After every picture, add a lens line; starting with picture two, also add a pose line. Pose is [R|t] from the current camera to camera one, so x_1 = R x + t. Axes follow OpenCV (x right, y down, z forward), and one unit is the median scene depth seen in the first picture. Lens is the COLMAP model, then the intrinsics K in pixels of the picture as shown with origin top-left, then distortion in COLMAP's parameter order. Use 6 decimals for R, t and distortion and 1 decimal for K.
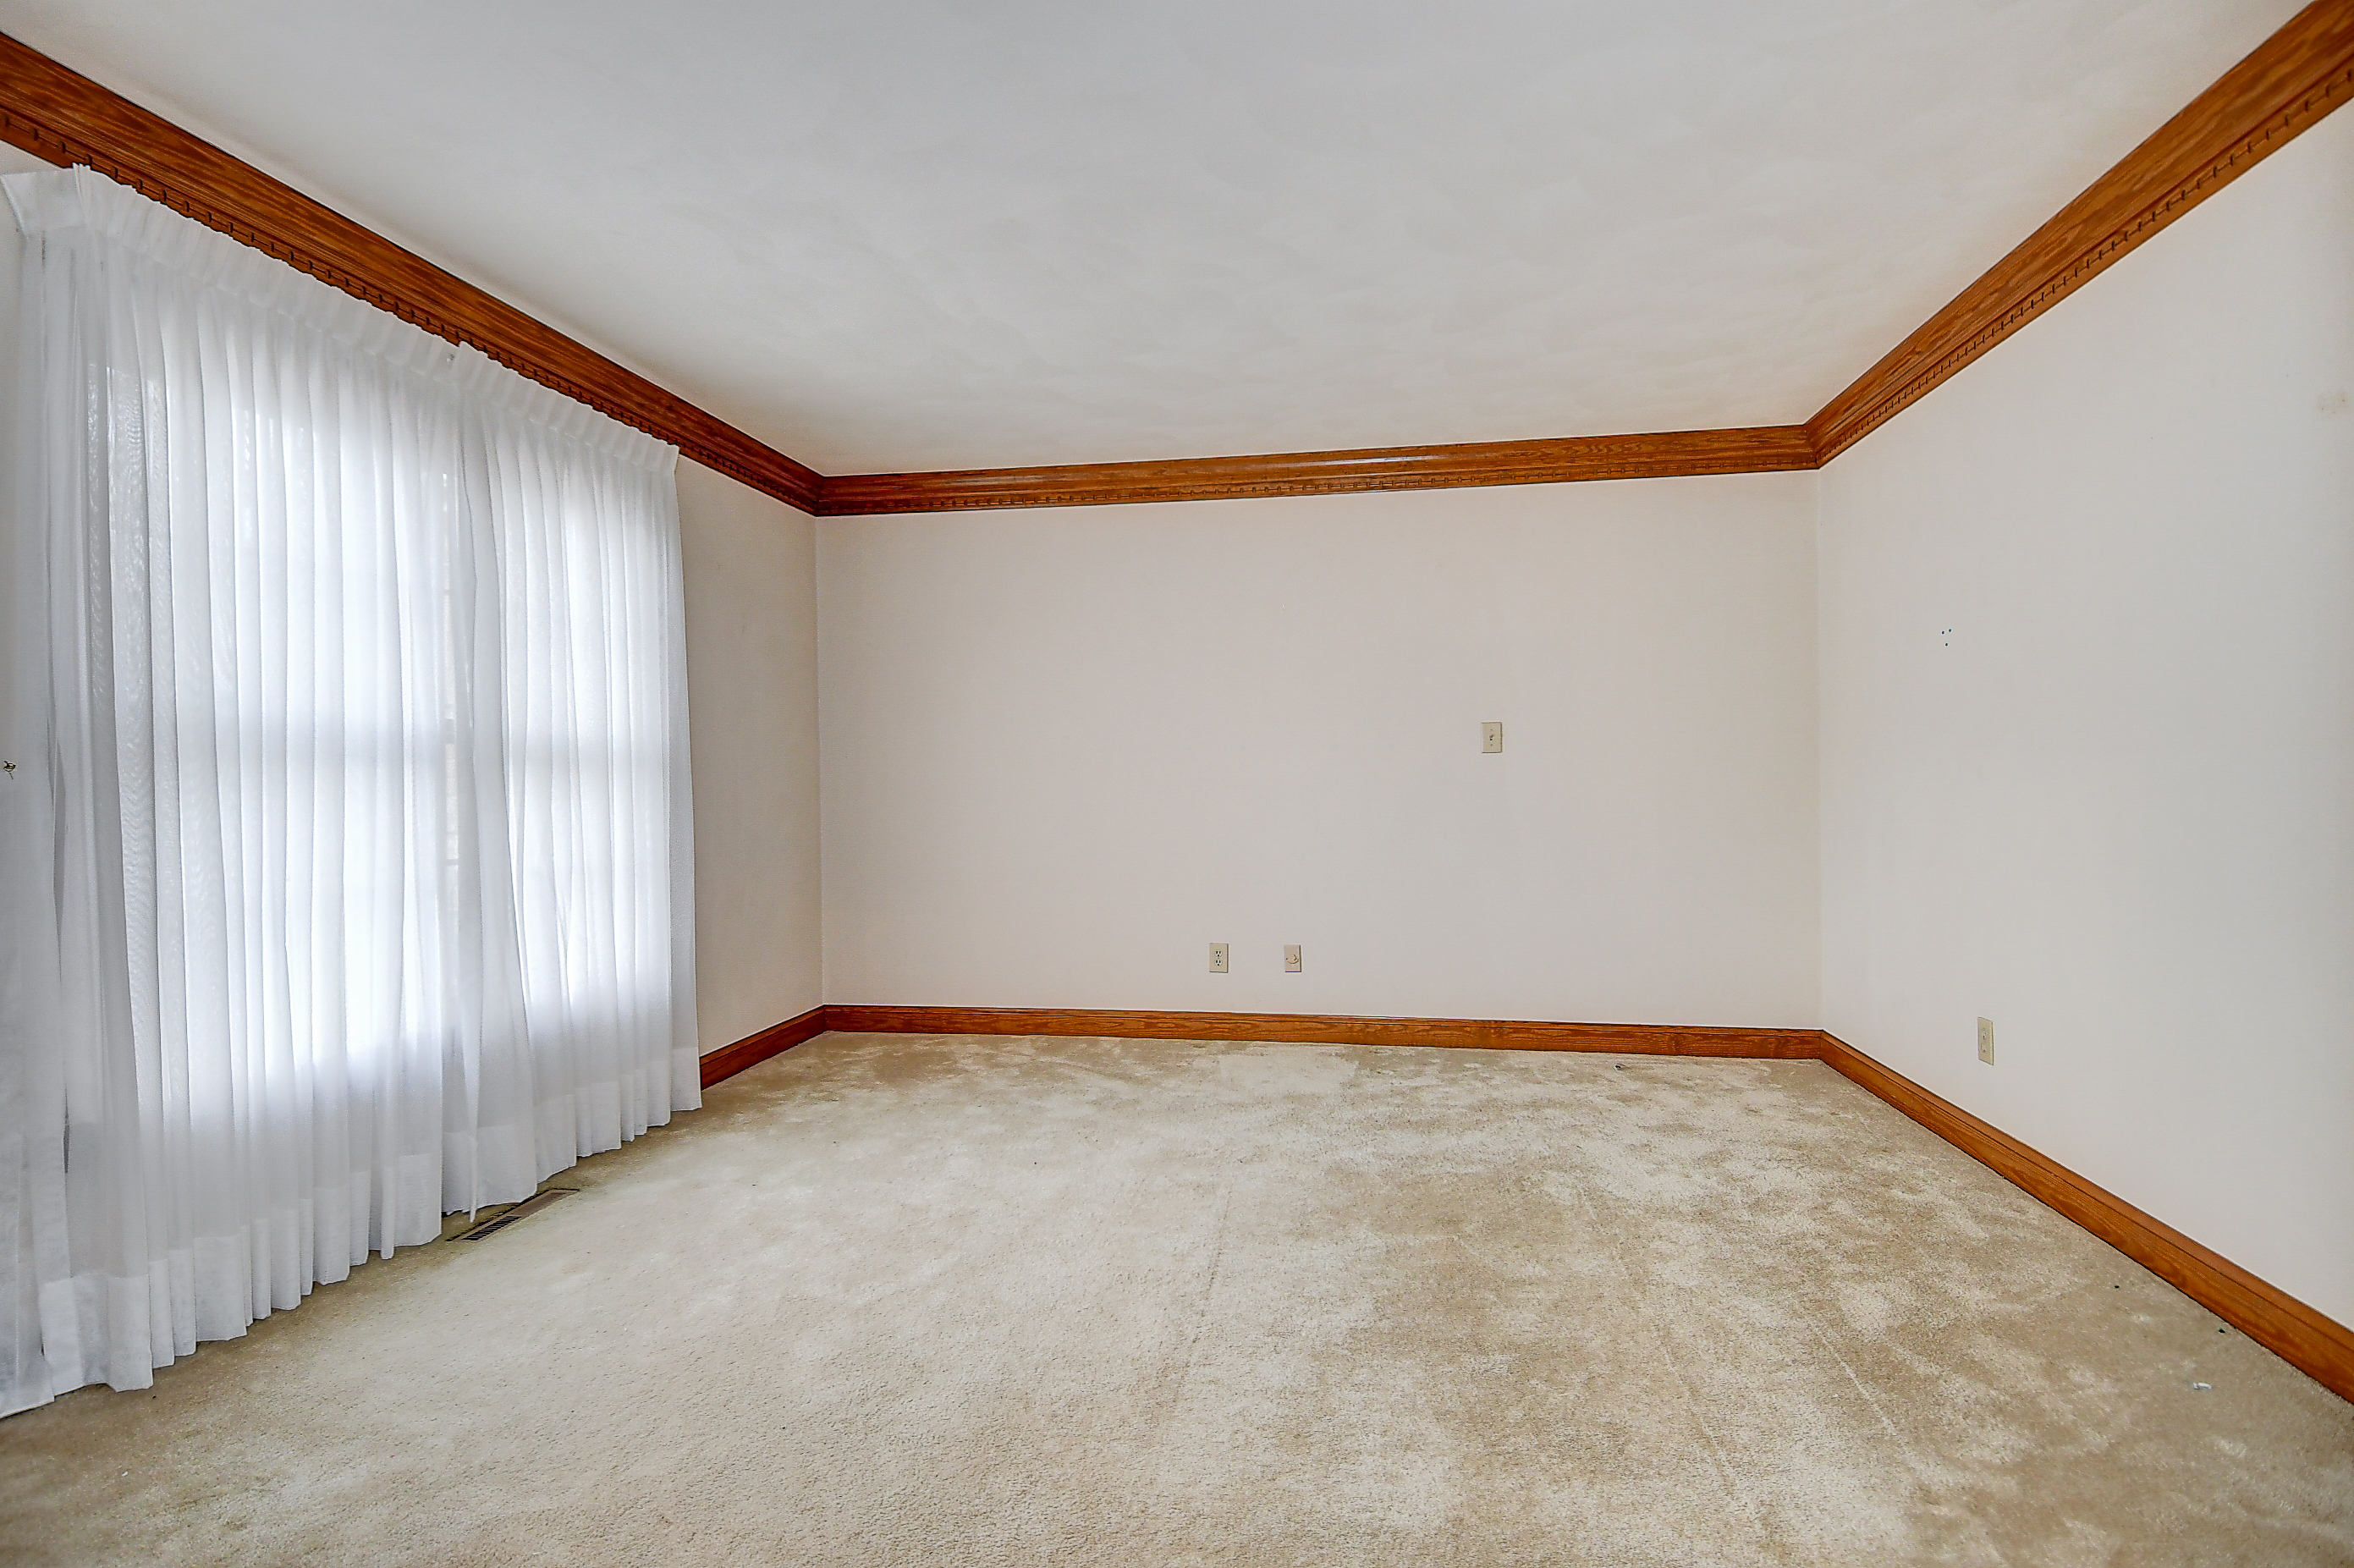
lens RADIAL K [[1219.8, 0, 1175.9], [0, 1219.8, 787.1], [0, 0, 1]] dist [0.052677, -0.057067]
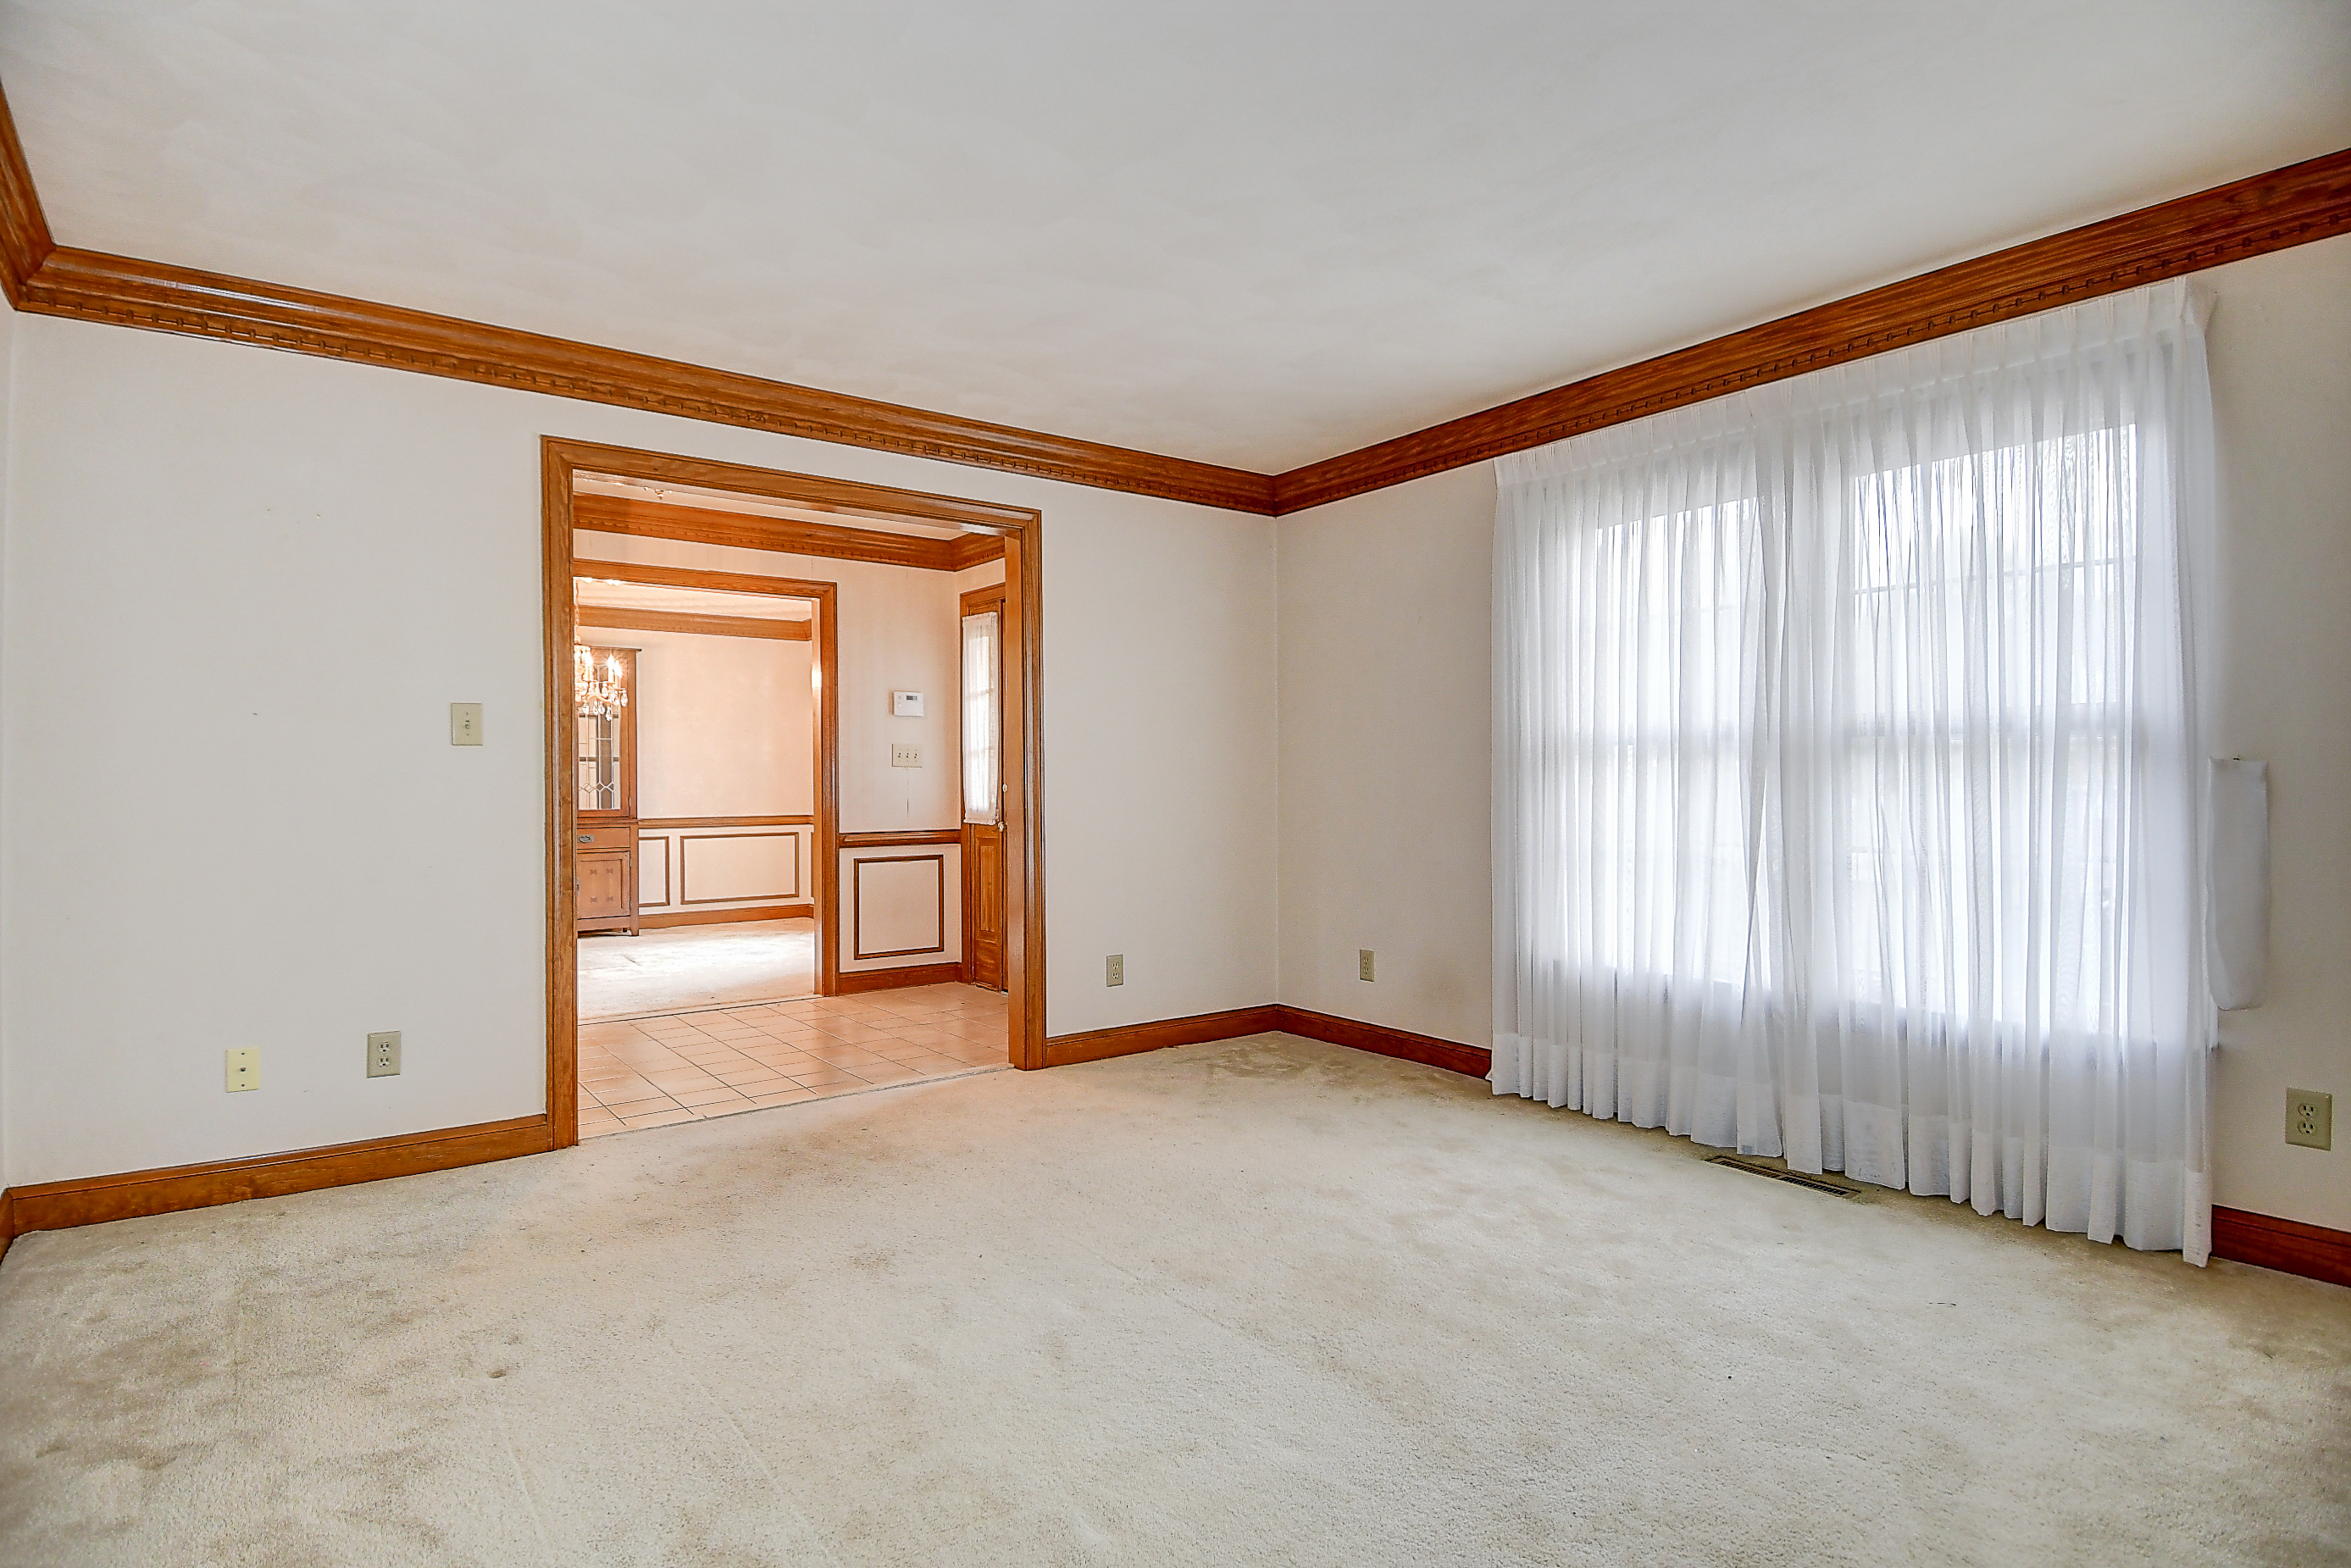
lens RADIAL K [[1218.2, 0, 1174.4], [0, 1218.2, 787.1], [0, 0, 1]] dist [0.052677, -0.057067]
pose [[-0.710536, 0.013909, -0.703524, 0.628825], [0.004182, 0.999870, 0.015544, -0.012806], [0.703649, 0.008102, -0.710502, 1.490905]]
